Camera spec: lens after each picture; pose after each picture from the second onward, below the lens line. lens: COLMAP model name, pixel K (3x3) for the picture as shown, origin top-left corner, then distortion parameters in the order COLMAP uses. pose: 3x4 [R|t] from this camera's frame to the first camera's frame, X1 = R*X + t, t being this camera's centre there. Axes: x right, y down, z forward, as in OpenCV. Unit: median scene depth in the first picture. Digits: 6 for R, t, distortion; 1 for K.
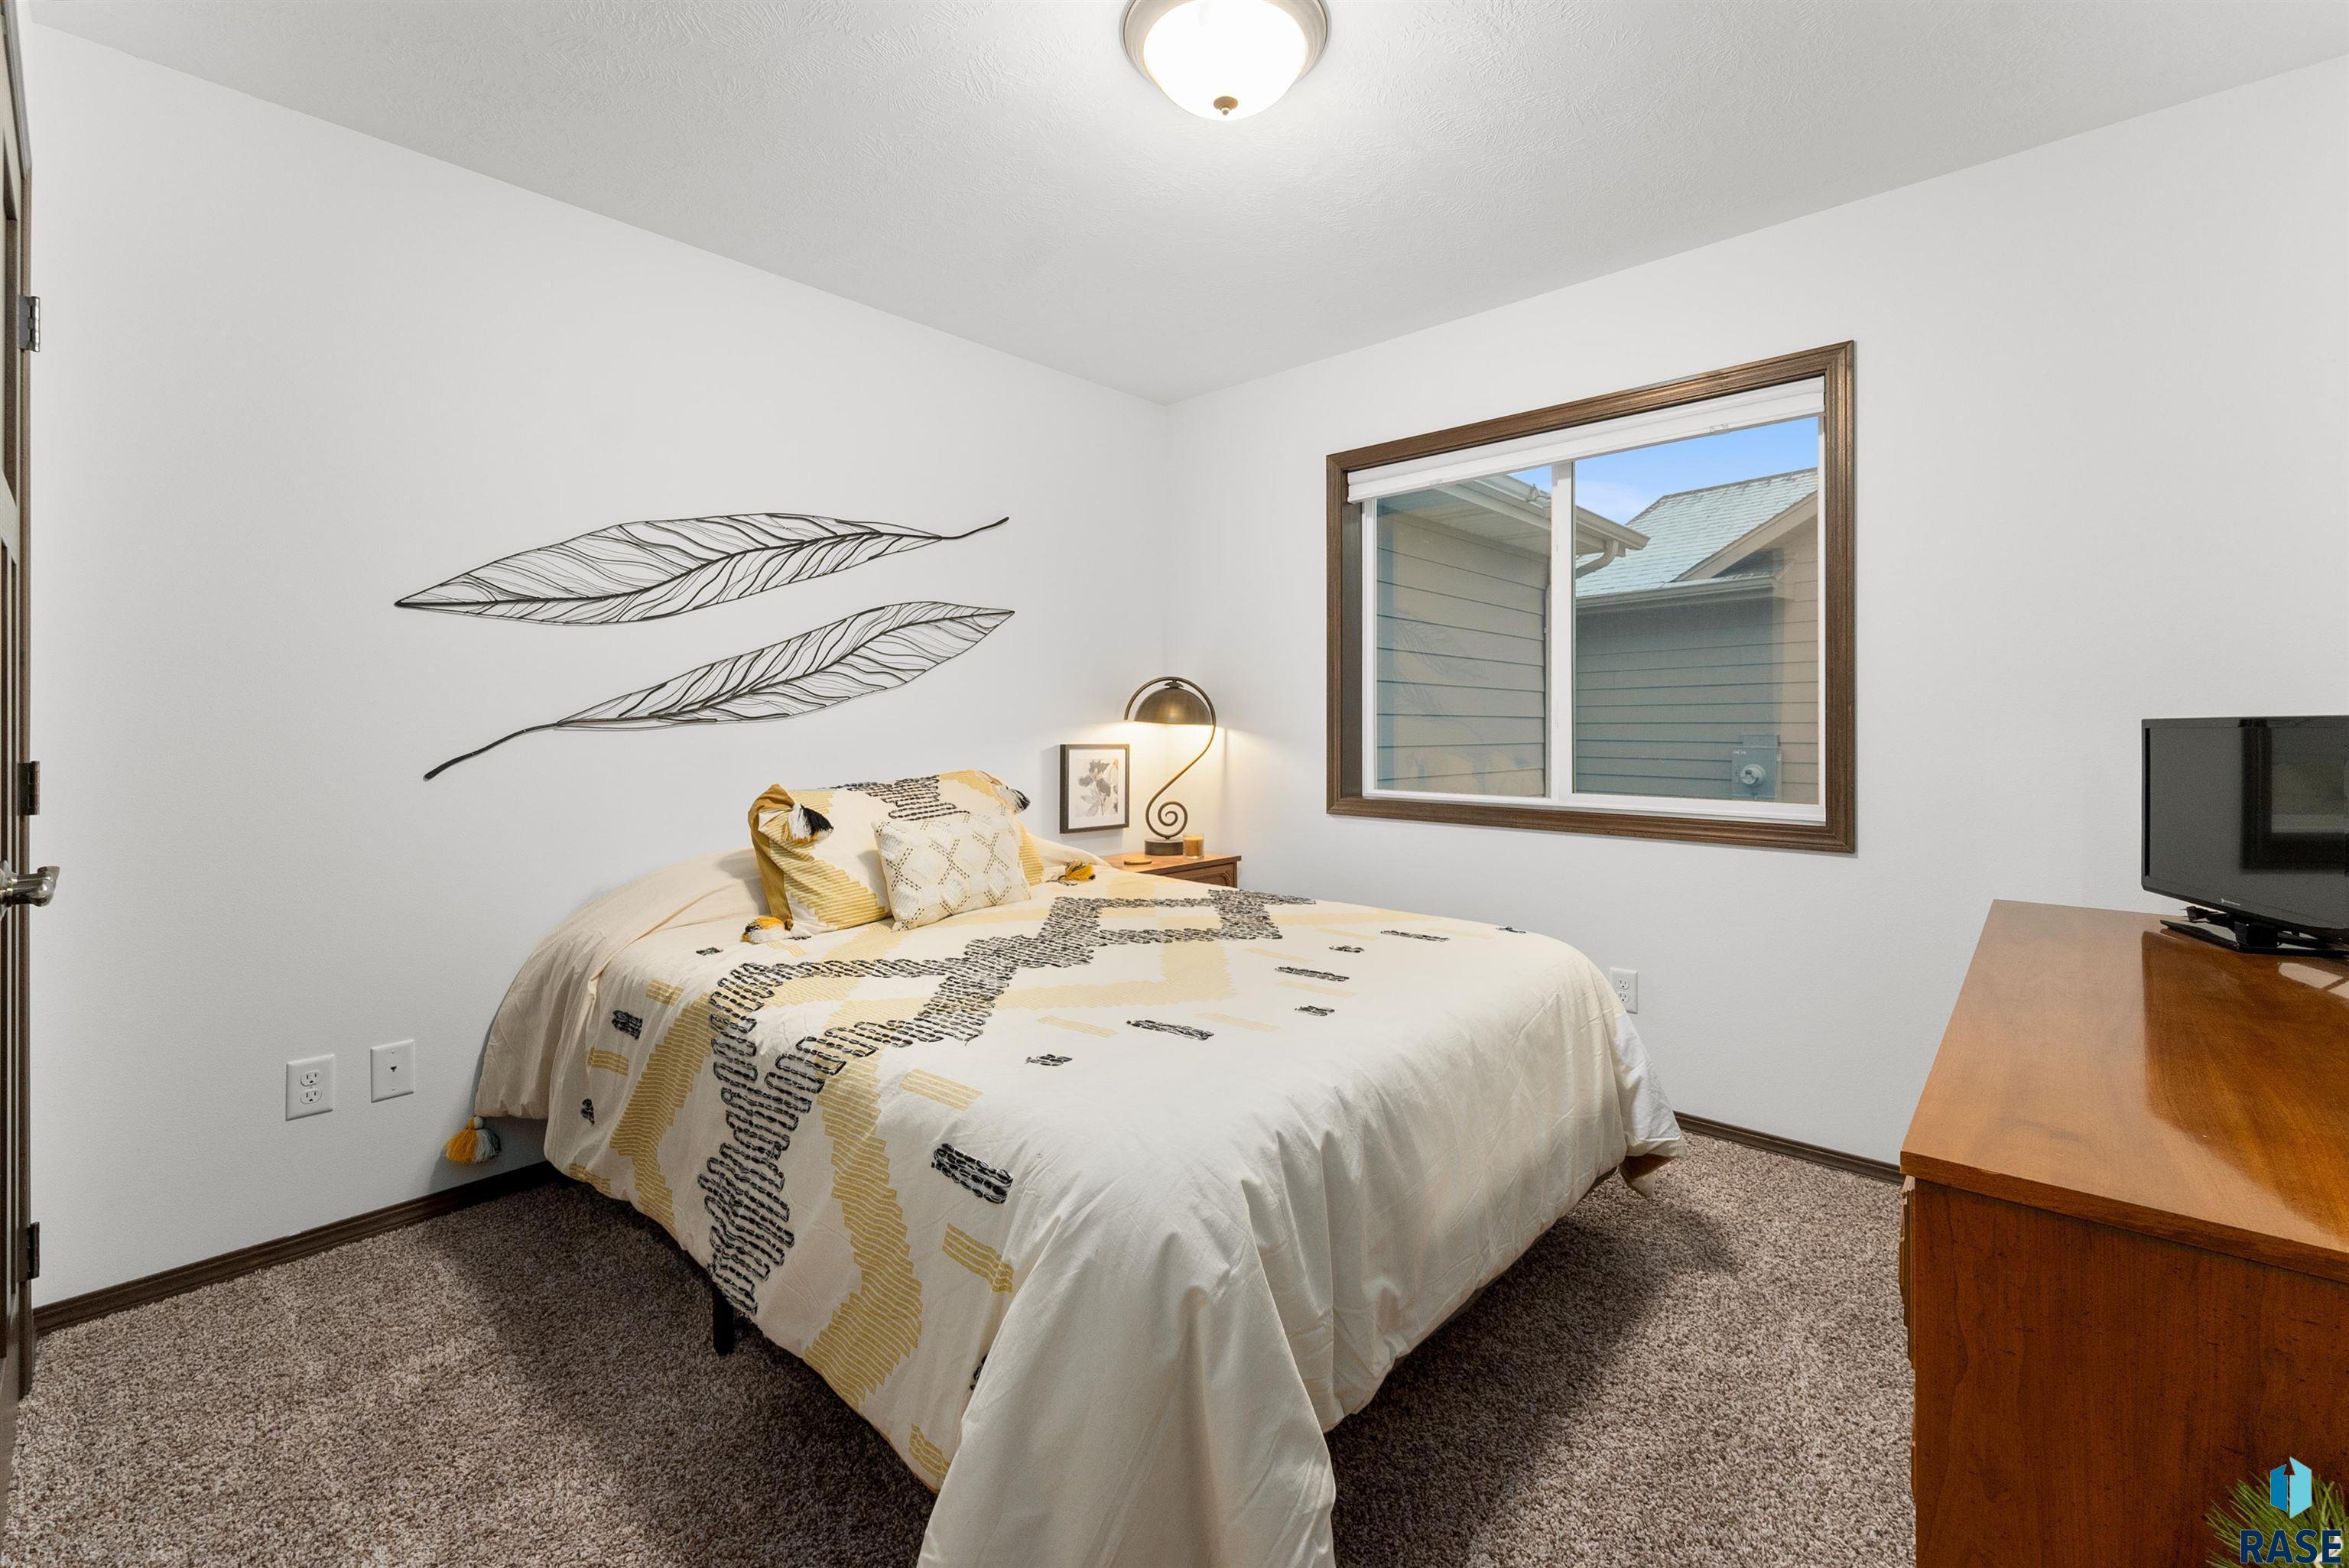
lens RADIAL K [[946.8, 0, 1203.2], [0, 946.8, 726.7], [0, 0, 1]] dist [-0.000620, 0.000397]
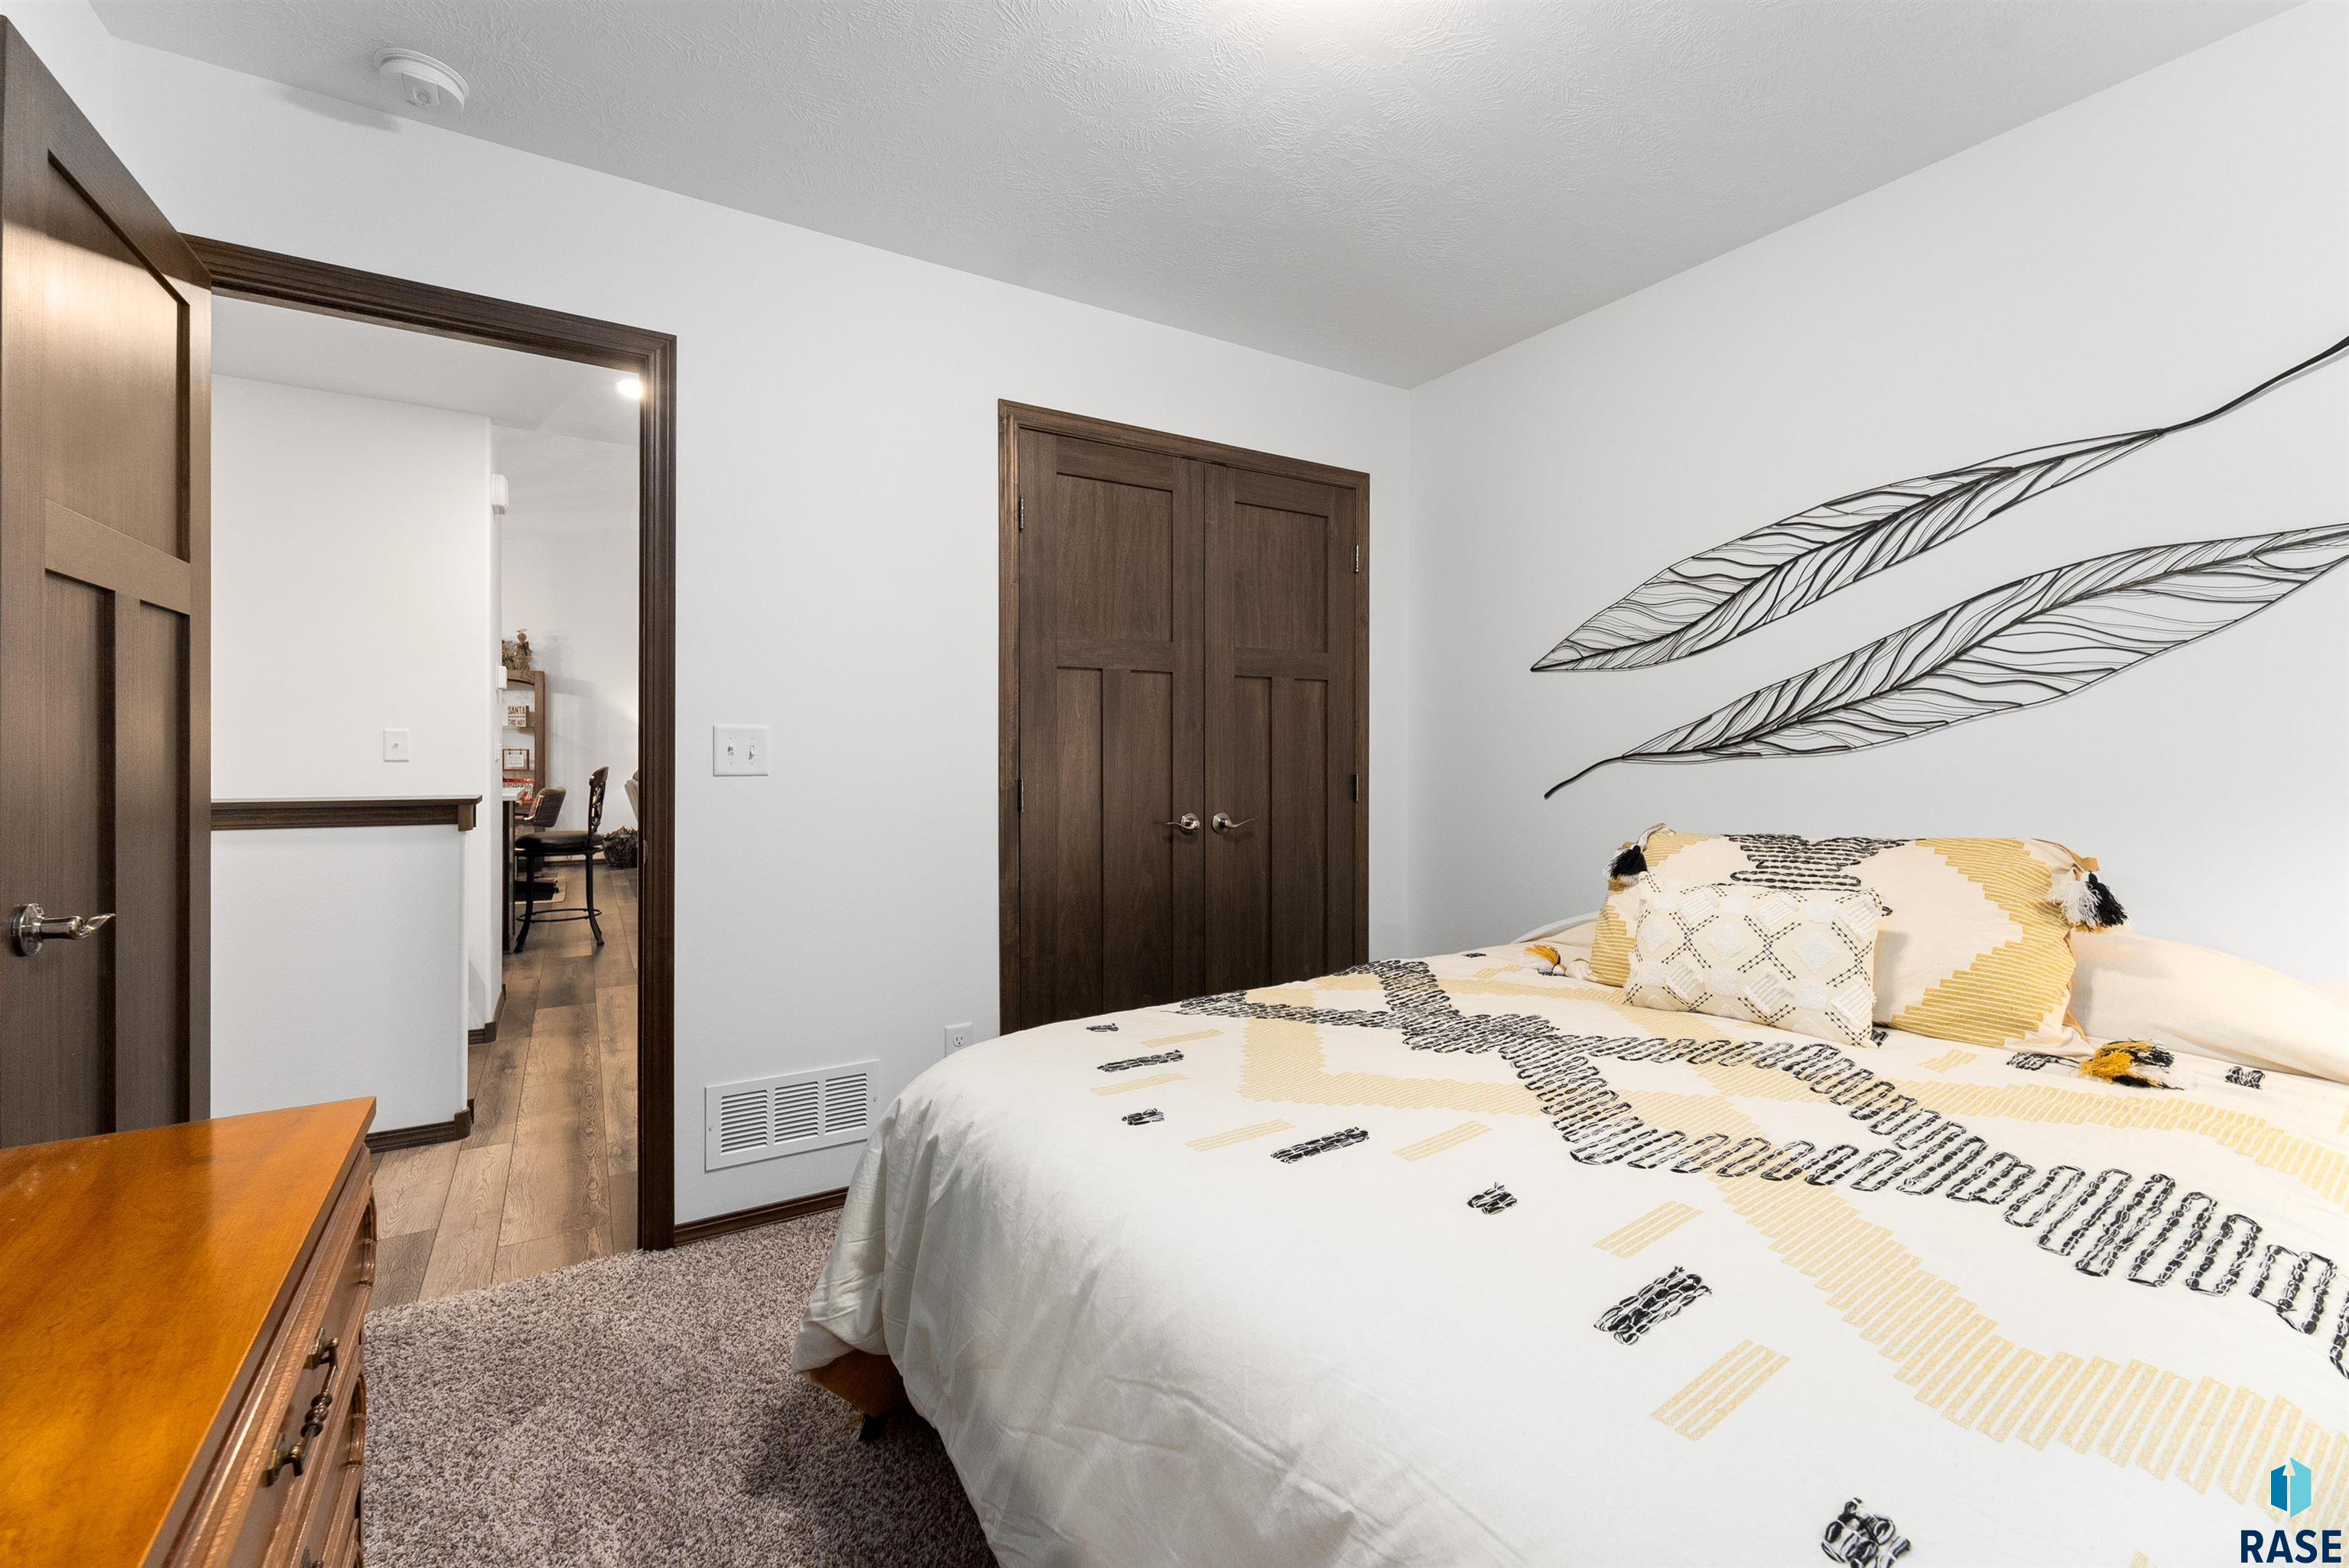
lens RADIAL K [[946.8, 0, 1181.7], [0, 946.8, 761.0], [0, 0, 1]] dist [-0.000620, 0.000397]
pose [[-0.244270, 0.009683, -0.969659, 0.494795], [-0.004614, 0.999927, 0.011148, -0.007732], [0.969696, 0.007197, -0.244208, 0.680258]]
